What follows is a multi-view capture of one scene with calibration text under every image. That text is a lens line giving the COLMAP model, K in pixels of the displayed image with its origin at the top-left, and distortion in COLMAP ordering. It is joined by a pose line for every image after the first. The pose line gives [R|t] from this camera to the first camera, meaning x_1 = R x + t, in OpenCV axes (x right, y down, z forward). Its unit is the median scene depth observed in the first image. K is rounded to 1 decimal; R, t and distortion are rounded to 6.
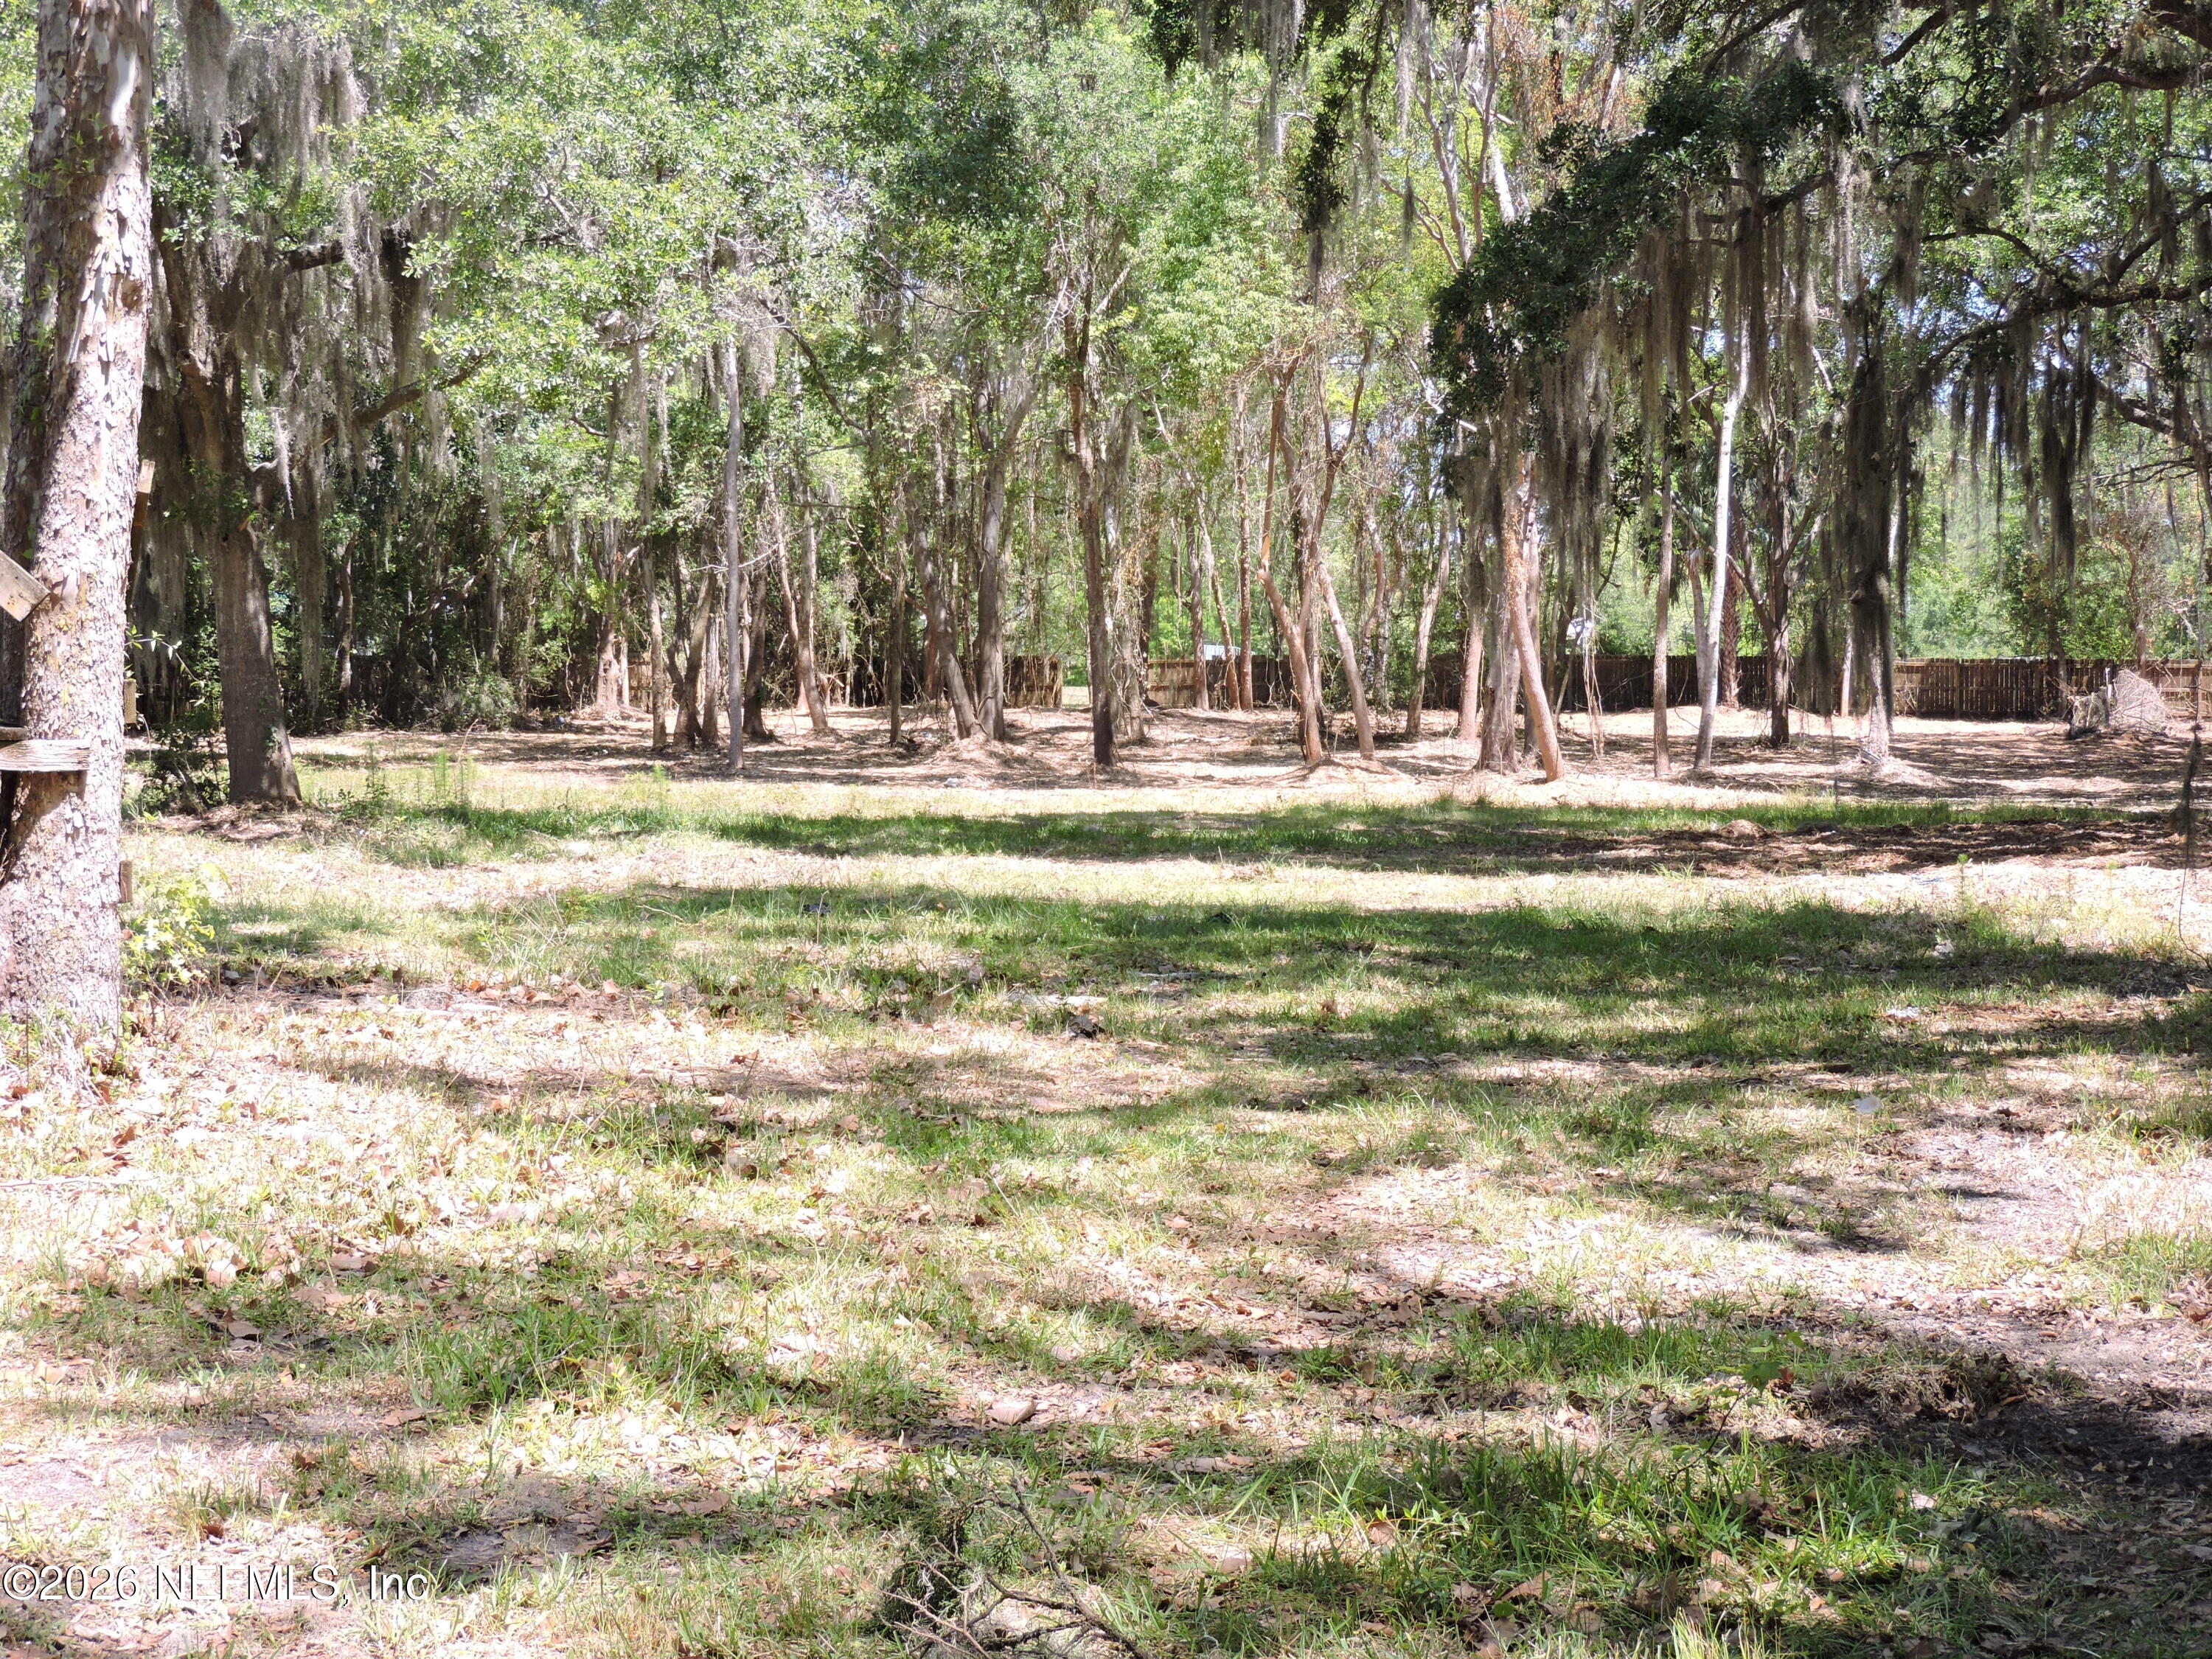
lens RADIAL K [[3846.4, 0, 1102.7], [0, 3846.4, 824.6], [0, 0, 1]] dist [-0.149434, 0.000000]
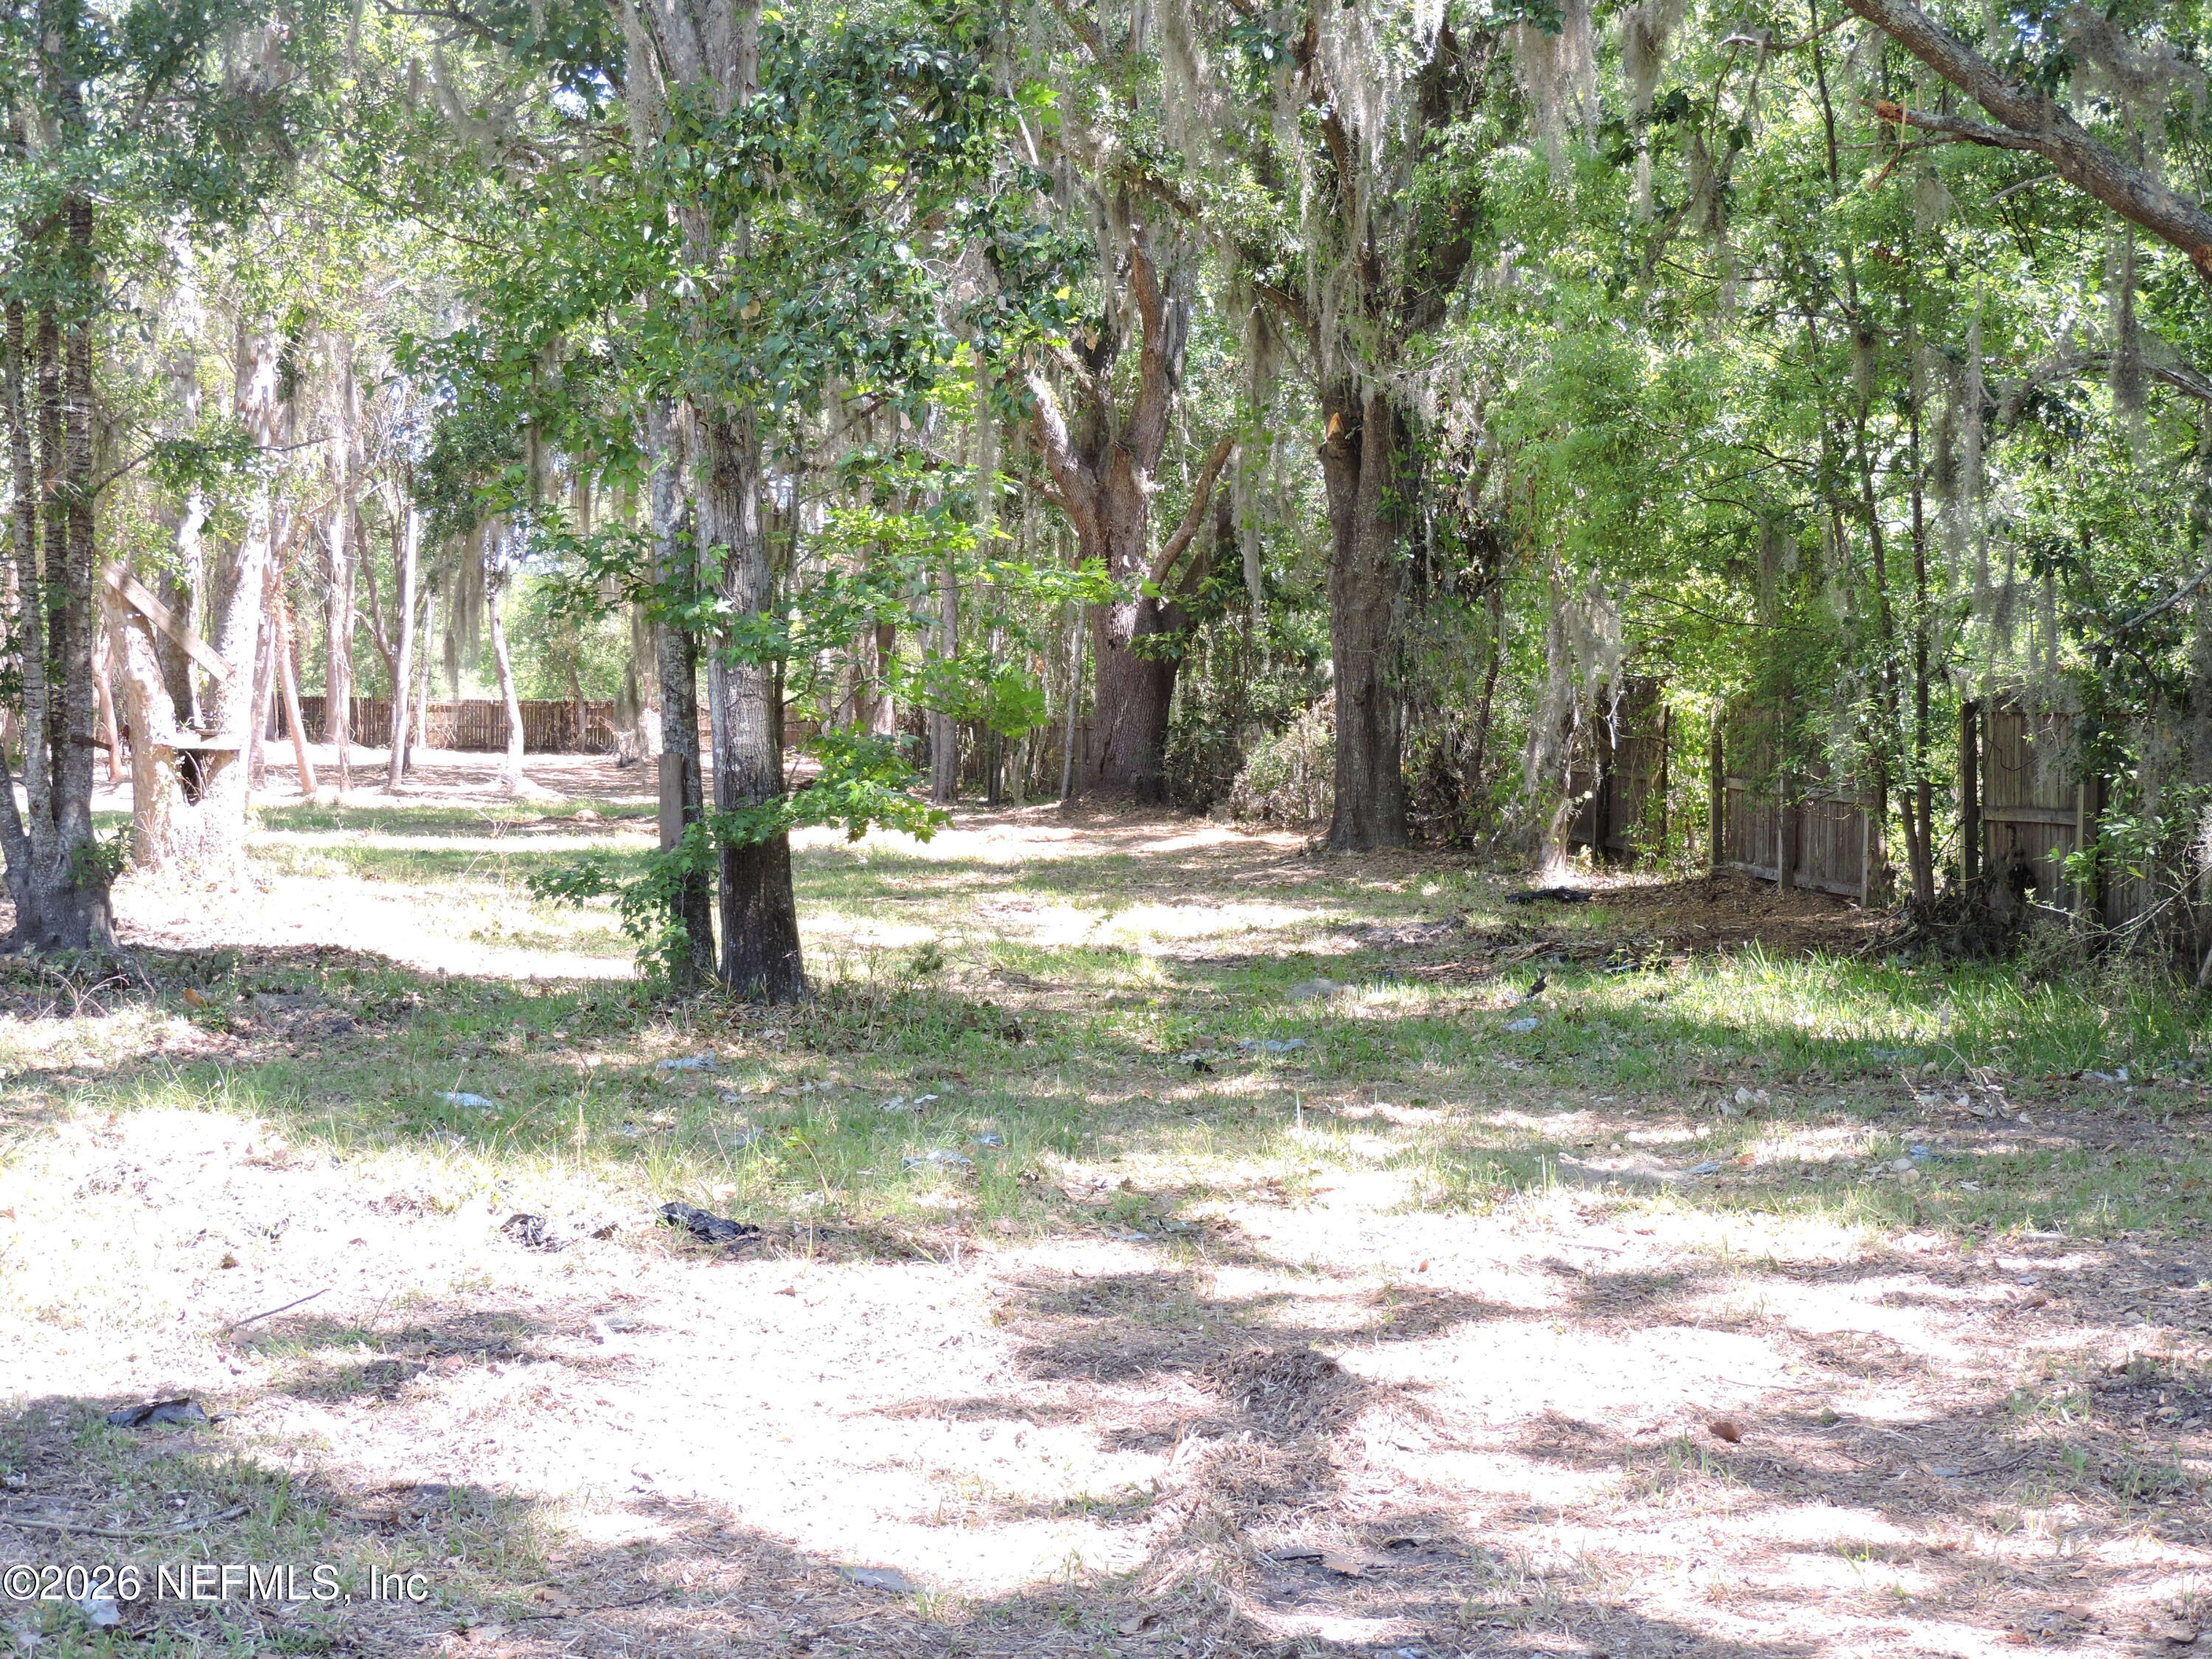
lens RADIAL K [[3846.4, 0, 1106.0], [0, 3846.4, 827.6], [0, 0, 1]] dist [-0.149434, 0.000000]
pose [[0.913681, -0.004937, 0.406403, -0.147821], [0.008849, 0.999931, -0.007748, 0.011040], [-0.406336, 0.010676, 0.913661, -0.258022]]
